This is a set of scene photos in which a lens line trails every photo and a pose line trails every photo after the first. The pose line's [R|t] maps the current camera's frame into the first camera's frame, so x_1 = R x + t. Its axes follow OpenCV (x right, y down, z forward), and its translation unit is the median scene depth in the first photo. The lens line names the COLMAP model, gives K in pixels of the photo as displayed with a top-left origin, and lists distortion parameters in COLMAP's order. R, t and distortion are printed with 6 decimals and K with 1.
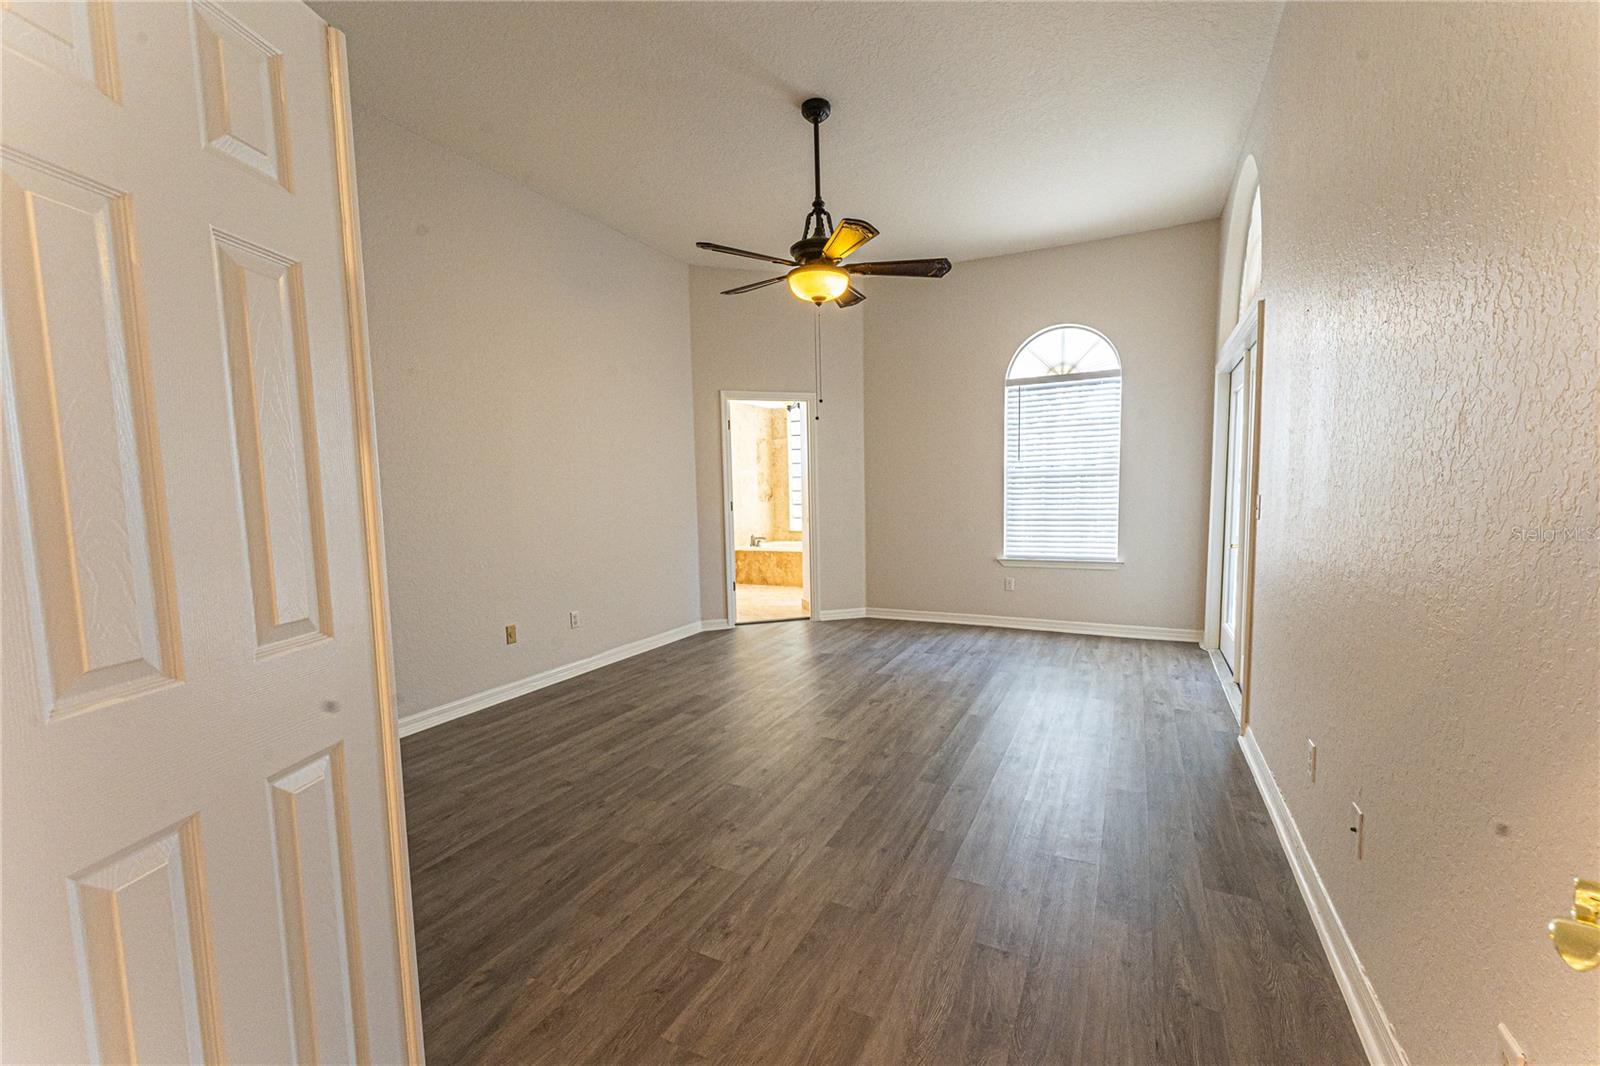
lens RADIAL K [[657.9, 0, 802.4], [0, 657.9, 544.4], [0, 0, 1]] dist [0.004487, -0.001112]
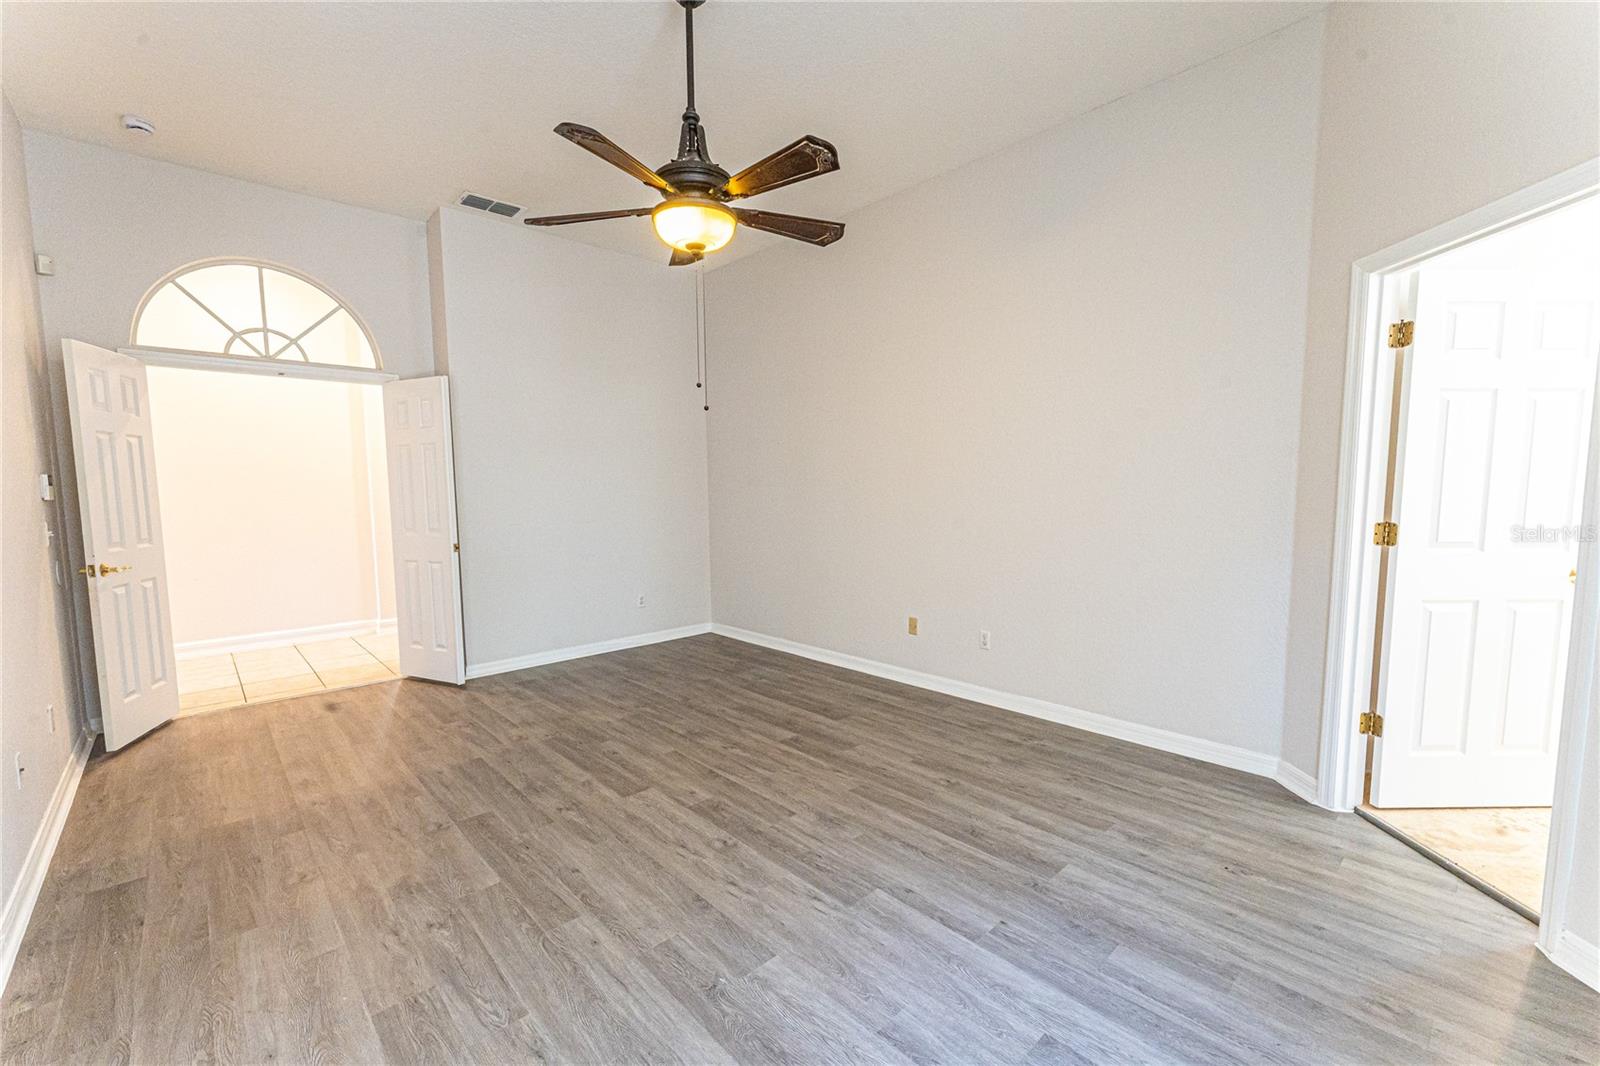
lens RADIAL K [[657.9, 0, 796.0], [0, 657.9, 549.6], [0, 0, 1]] dist [0.004487, -0.001112]
pose [[-0.352413, 0.112064, -0.929111, 0.644483], [-0.059793, 0.988080, 0.141856, -0.134147], [0.933932, 0.105546, -0.341512, 1.263025]]
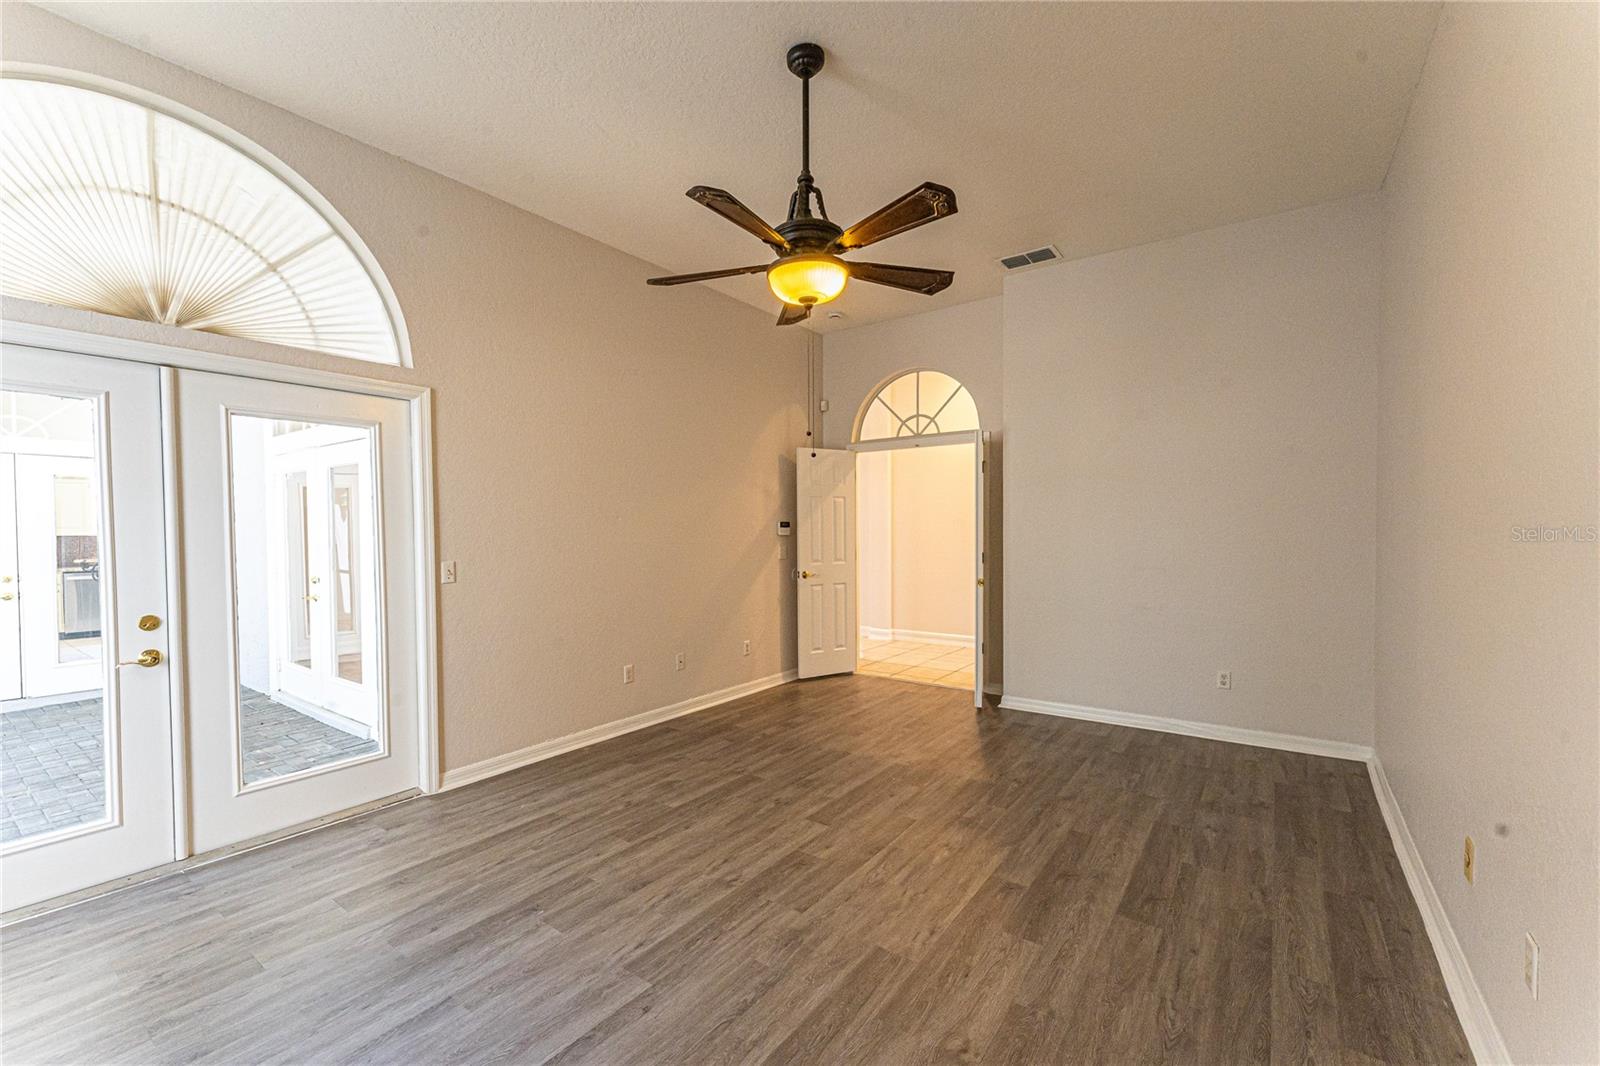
lens RADIAL K [[657.9, 0, 796.1], [0, 657.9, 544.3], [0, 0, 1]] dist [0.004487, -0.001112]
pose [[-0.985791, 0.026088, 0.165939, -0.072945], [0.043209, 0.994007, 0.100419, -0.154487], [-0.162325, 0.106162, -0.981010, 1.609591]]
